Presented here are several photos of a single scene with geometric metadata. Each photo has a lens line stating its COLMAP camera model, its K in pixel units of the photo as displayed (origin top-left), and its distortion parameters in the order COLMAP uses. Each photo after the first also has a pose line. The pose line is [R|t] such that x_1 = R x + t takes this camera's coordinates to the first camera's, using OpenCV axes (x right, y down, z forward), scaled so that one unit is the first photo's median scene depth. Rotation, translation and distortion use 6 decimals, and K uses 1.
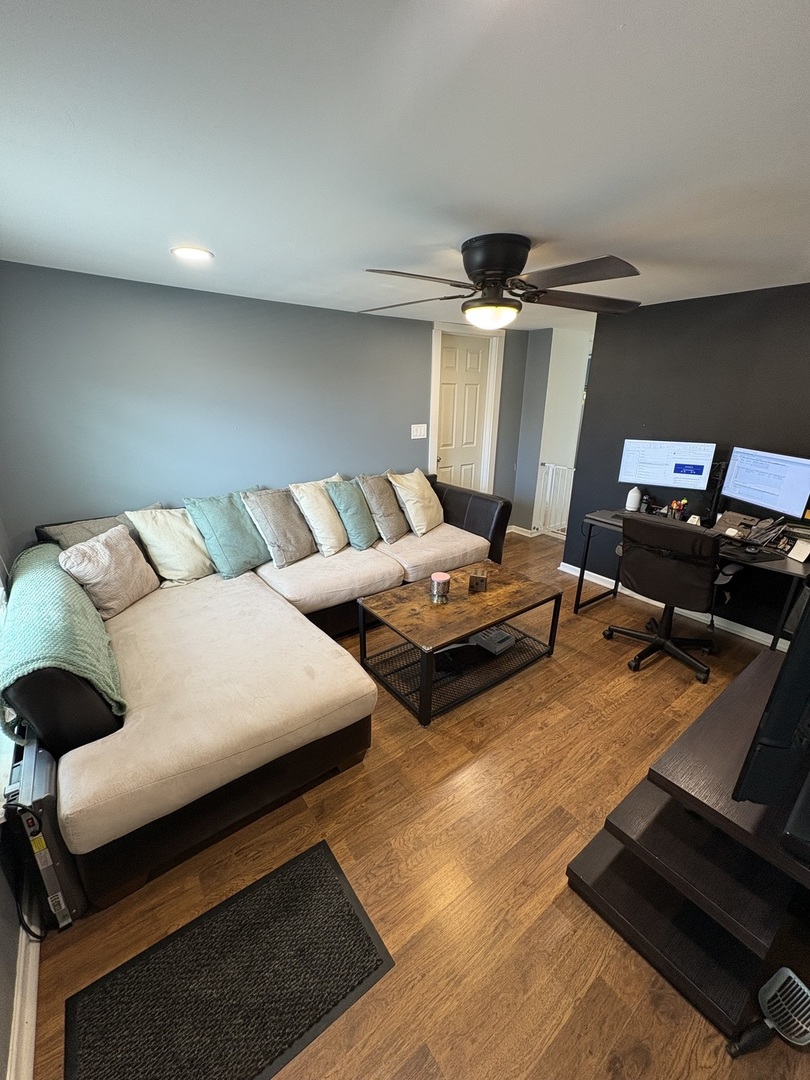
lens RADIAL K [[435.2, 0, 402.5], [0, 435.2, 534.6], [0, 0, 1]] dist [0.001160, -0.000043]
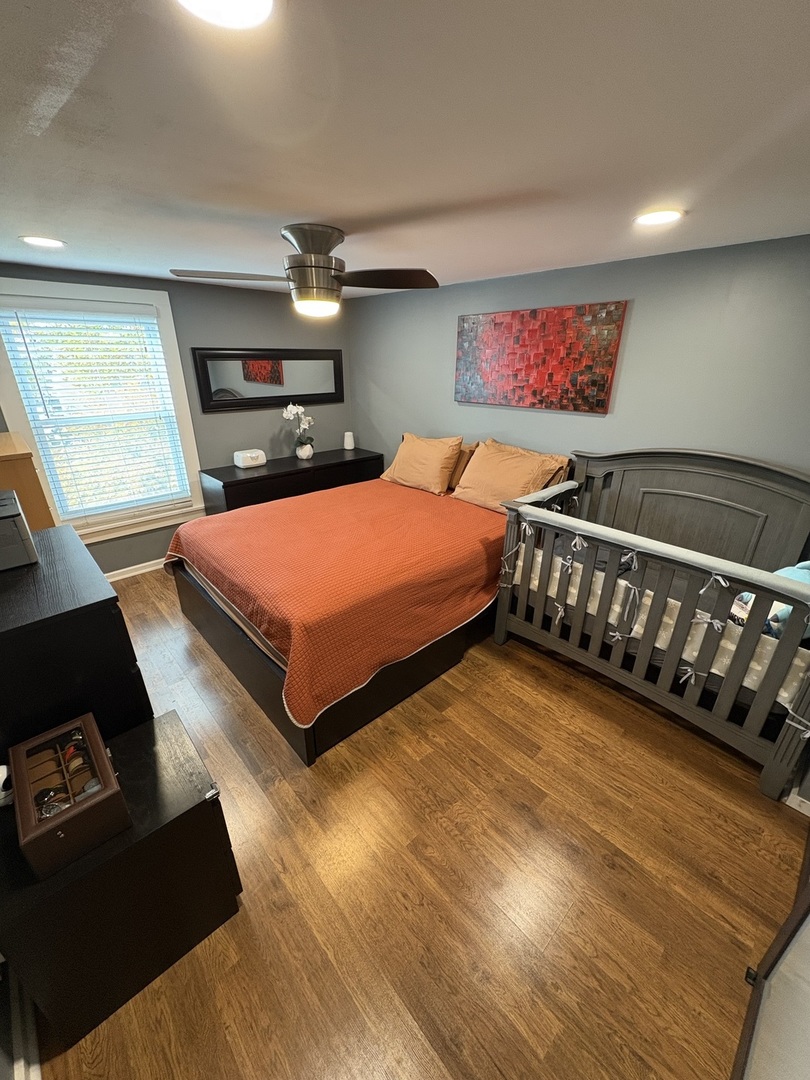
lens RADIAL K [[435.2, 0, 405.8], [0, 435.2, 542.0], [0, 0, 1]] dist [0.001160, -0.000043]
pose [[0.115204, 0.394158, -0.911793, 0.702471], [-0.336853, 0.879018, 0.337429, -0.187406], [0.934483, 0.268267, 0.234040, 0.457885]]
